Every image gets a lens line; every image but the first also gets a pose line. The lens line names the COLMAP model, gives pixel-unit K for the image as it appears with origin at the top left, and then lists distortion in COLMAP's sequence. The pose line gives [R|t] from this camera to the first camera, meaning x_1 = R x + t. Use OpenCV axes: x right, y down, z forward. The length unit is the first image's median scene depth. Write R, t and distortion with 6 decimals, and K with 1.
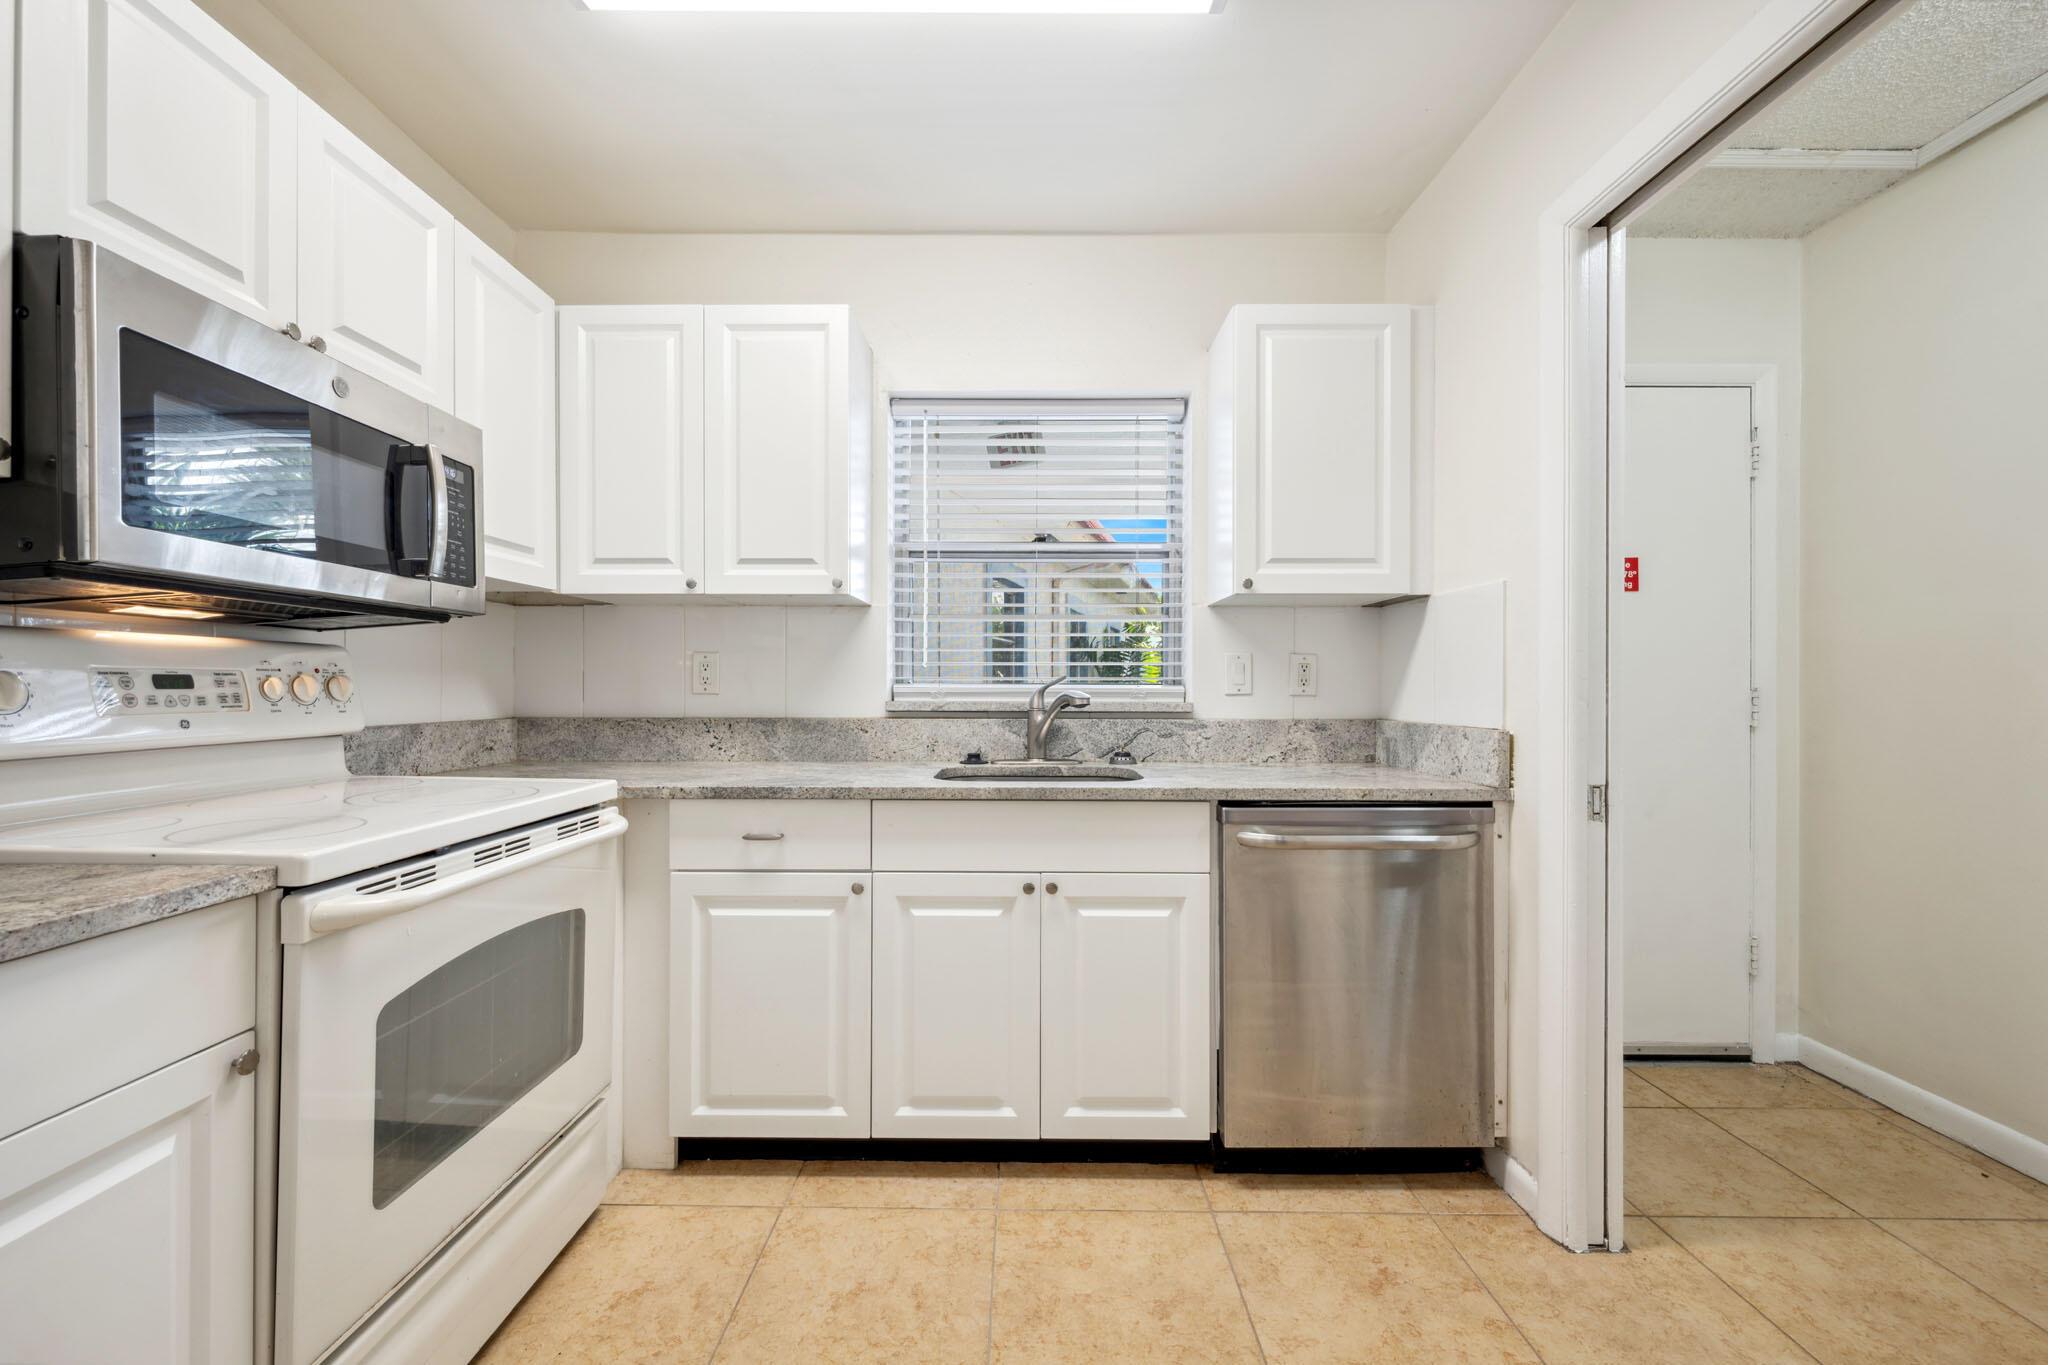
lens RADIAL K [[820.9, 0, 1015.2], [0, 820.9, 684.9], [0, 0, 1]] dist [0.004380, 0.000588]
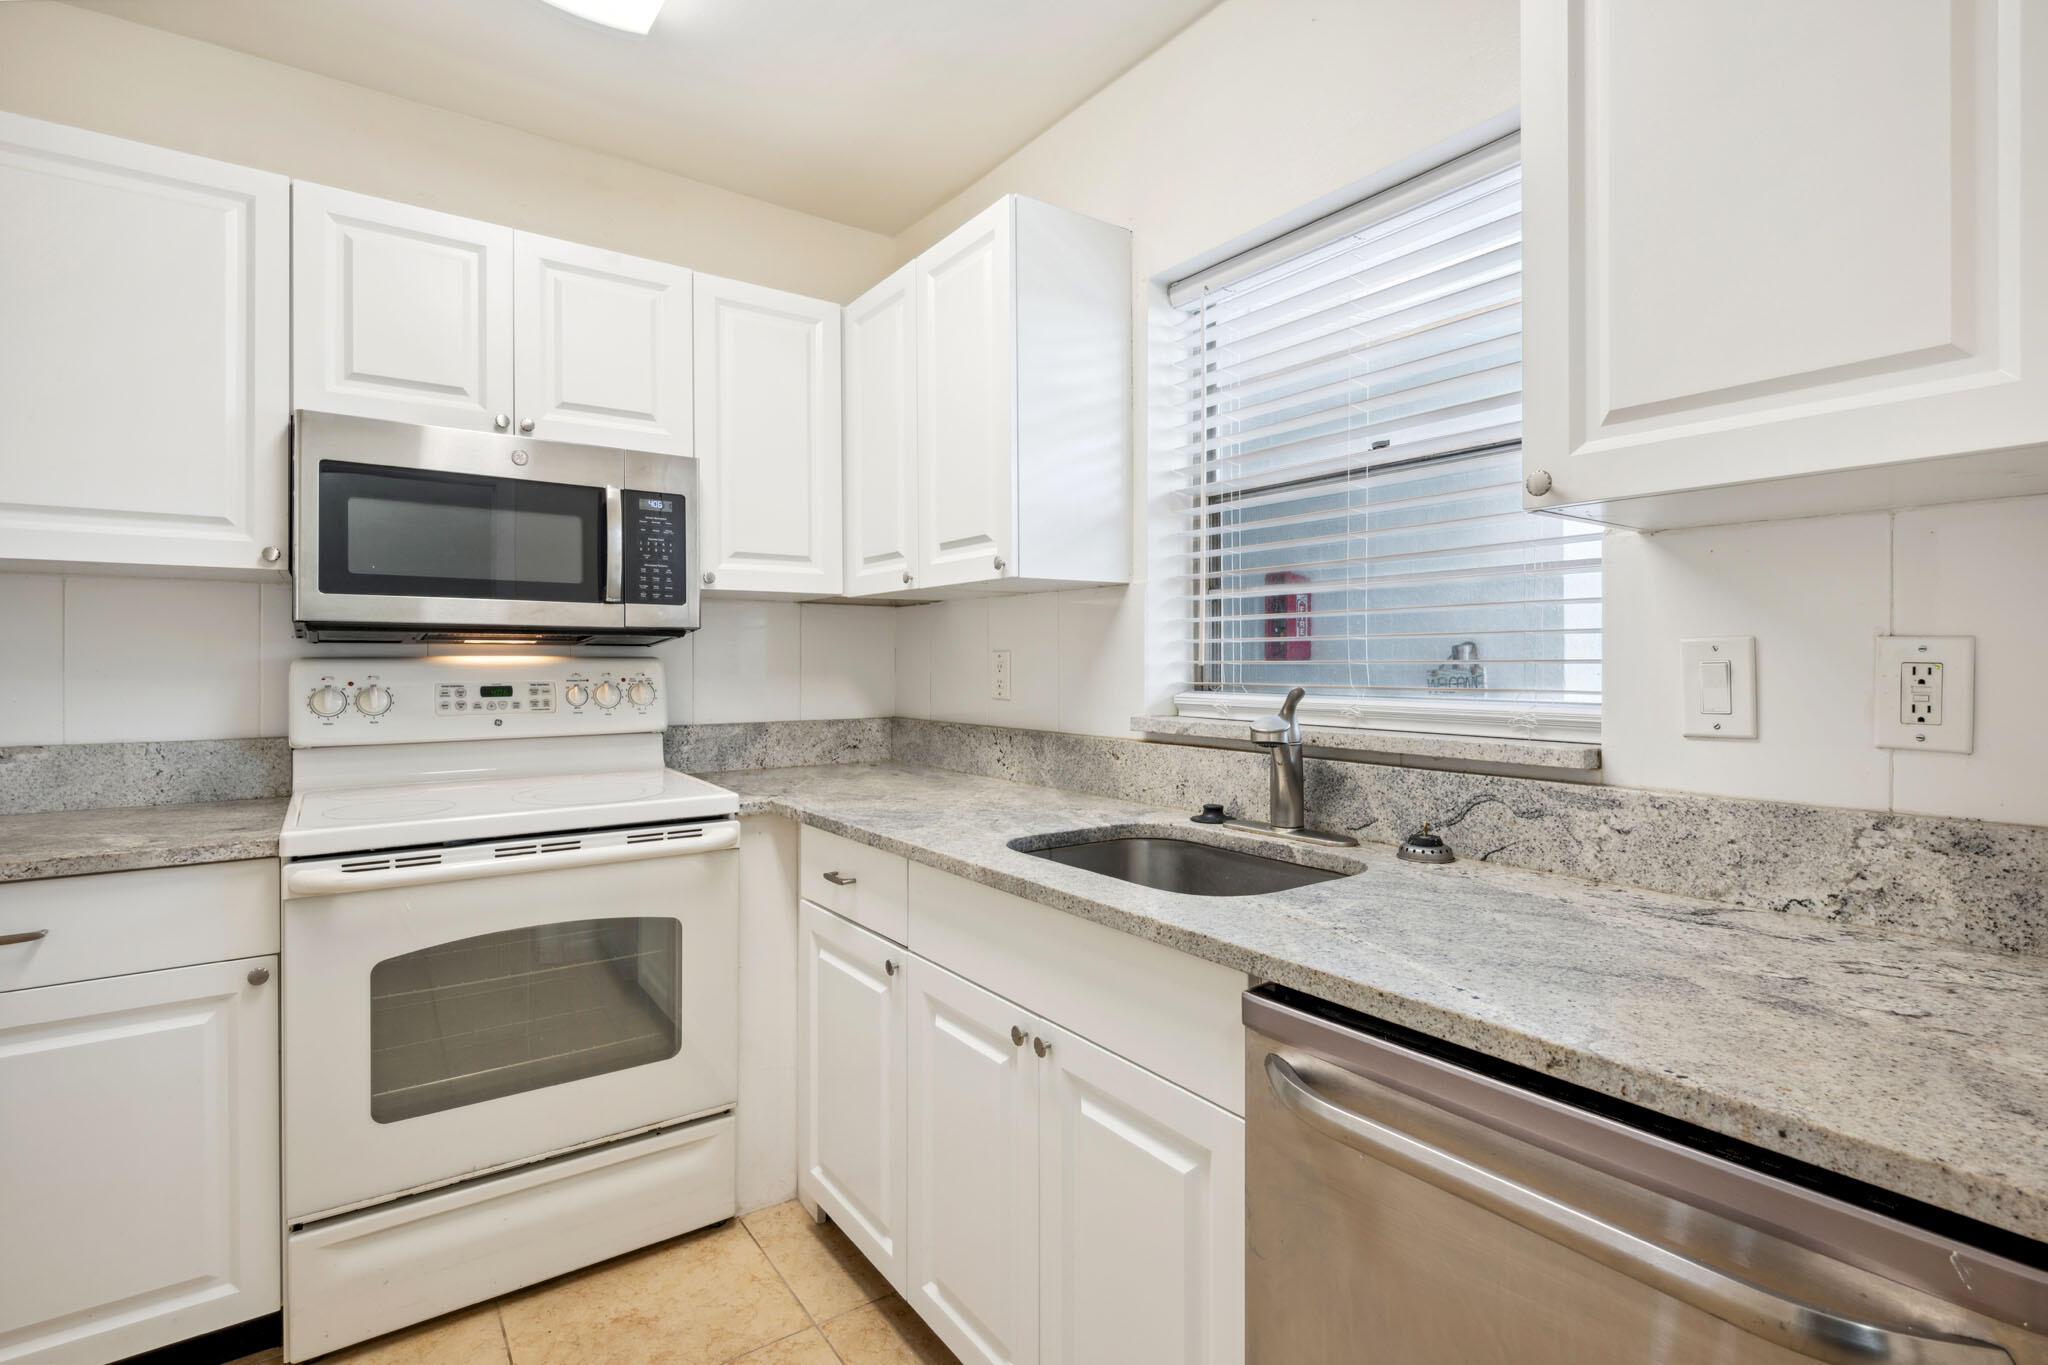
lens RADIAL K [[970.2, 0, 1029.0], [0, 970.2, 663.4], [0, 0, 1]] dist [0.001262, -0.002058]
pose [[0.595454, -0.001718, -0.803387, 0.625459], [0.004174, 0.999991, 0.000956, -0.037519], [0.803378, -0.003923, 0.595456, 0.575150]]
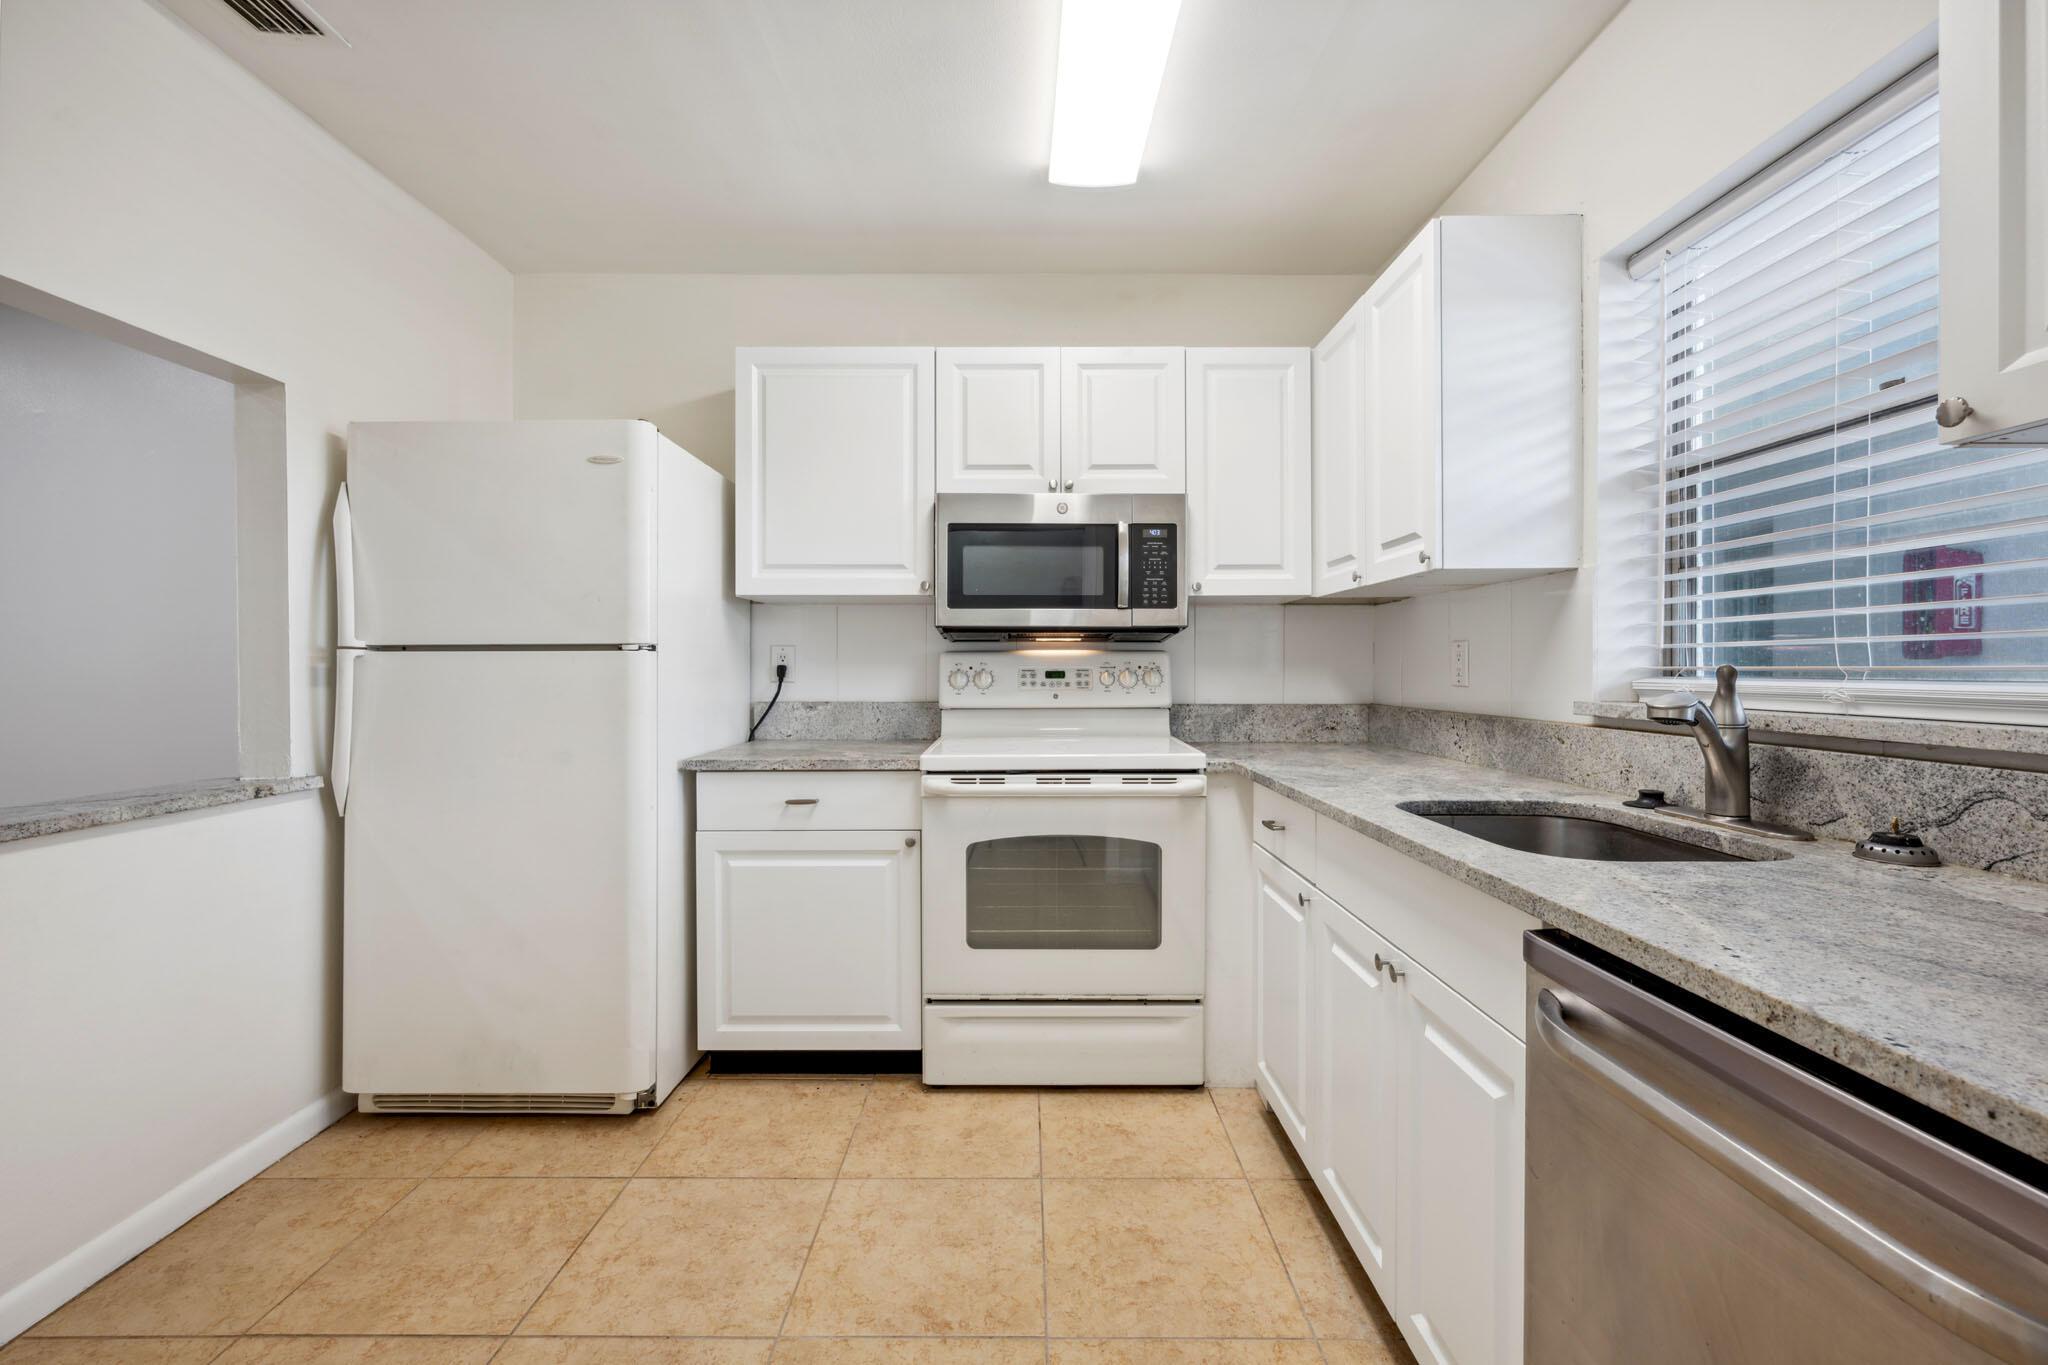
lens RADIAL K [[855.1, 0, 1020.7], [0, 855.1, 671.8], [0, 0, 1]] dist [-0.004051, 0.000388]
pose [[0.014213, 0.001824, -0.999897, 0.776206], [0.002626, 0.999995, 0.001861, -0.011193], [0.999896, -0.002652, 0.014208, 0.682801]]
